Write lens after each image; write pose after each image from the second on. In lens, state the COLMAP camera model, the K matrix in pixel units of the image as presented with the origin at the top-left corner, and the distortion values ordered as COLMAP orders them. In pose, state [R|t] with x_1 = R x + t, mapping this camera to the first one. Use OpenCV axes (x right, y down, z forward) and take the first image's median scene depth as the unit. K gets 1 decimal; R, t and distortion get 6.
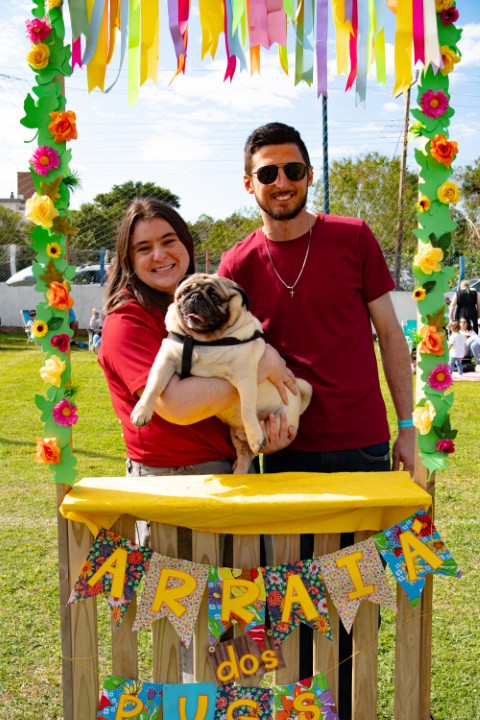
lens RADIAL K [[734.4, 0, 241.6], [0, 734.4, 360.6], [0, 0, 1]] dist [-0.052968, 0.000000]
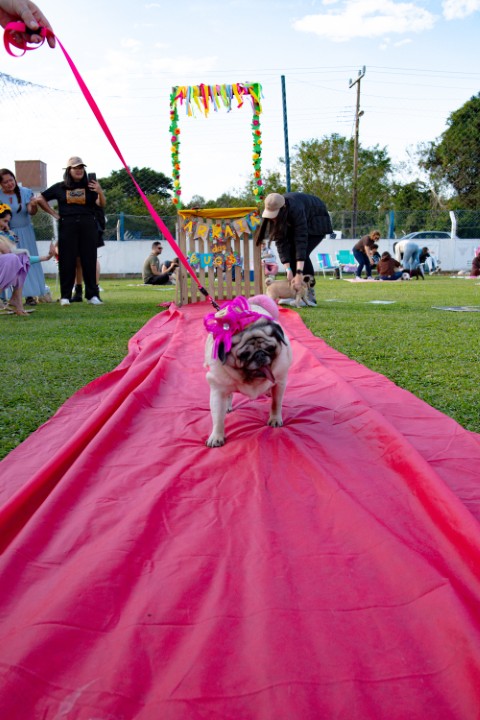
lens RADIAL K [[734.4, 0, 234.9], [0, 734.4, 356.6], [0, 0, 1]] dist [-0.052968, 0.000000]
pose [[0.999589, -0.028518, -0.003067, 0.007013], [0.028563, 0.999469, 0.015666, 0.069074], [0.002619, -0.015747, 0.999873, -0.241975]]
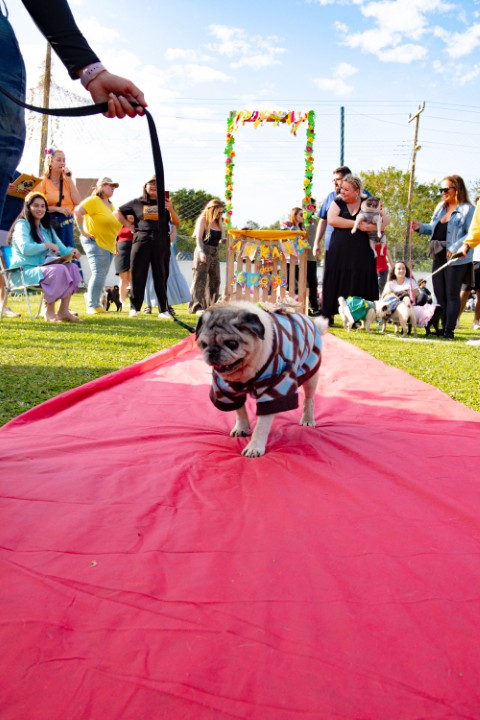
lens RADIAL K [[734.4, 0, 244.5], [0, 734.4, 358.7], [0, 0, 1]] dist [-0.052968, 0.000000]
pose [[0.998075, 0.034476, -0.051552, 0.009193], [-0.035381, 0.999234, -0.016746, 0.072482], [0.050935, 0.018538, 0.998530, -0.248110]]
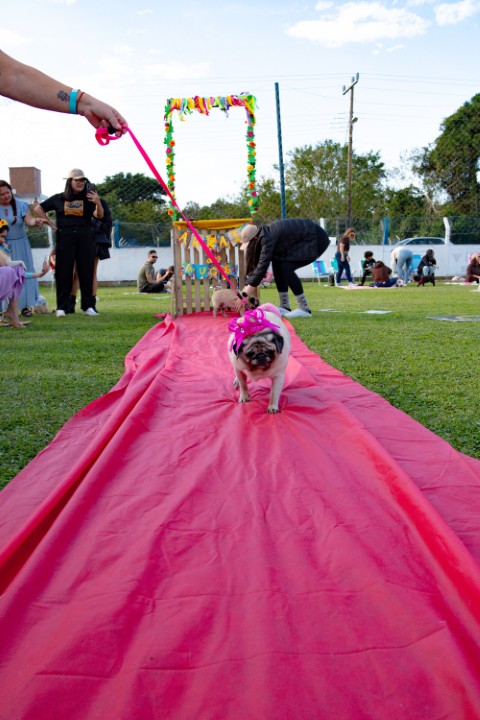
lens RADIAL K [[734.4, 0, 234.5], [0, 734.4, 354.2], [0, 0, 1]] dist [-0.052968, 0.000000]
pose [[0.999431, -0.033574, 0.003325, 0.006853], [0.033553, 0.999419, 0.005977, 0.066717], [-0.003524, -0.005862, 0.999977, -0.242711]]
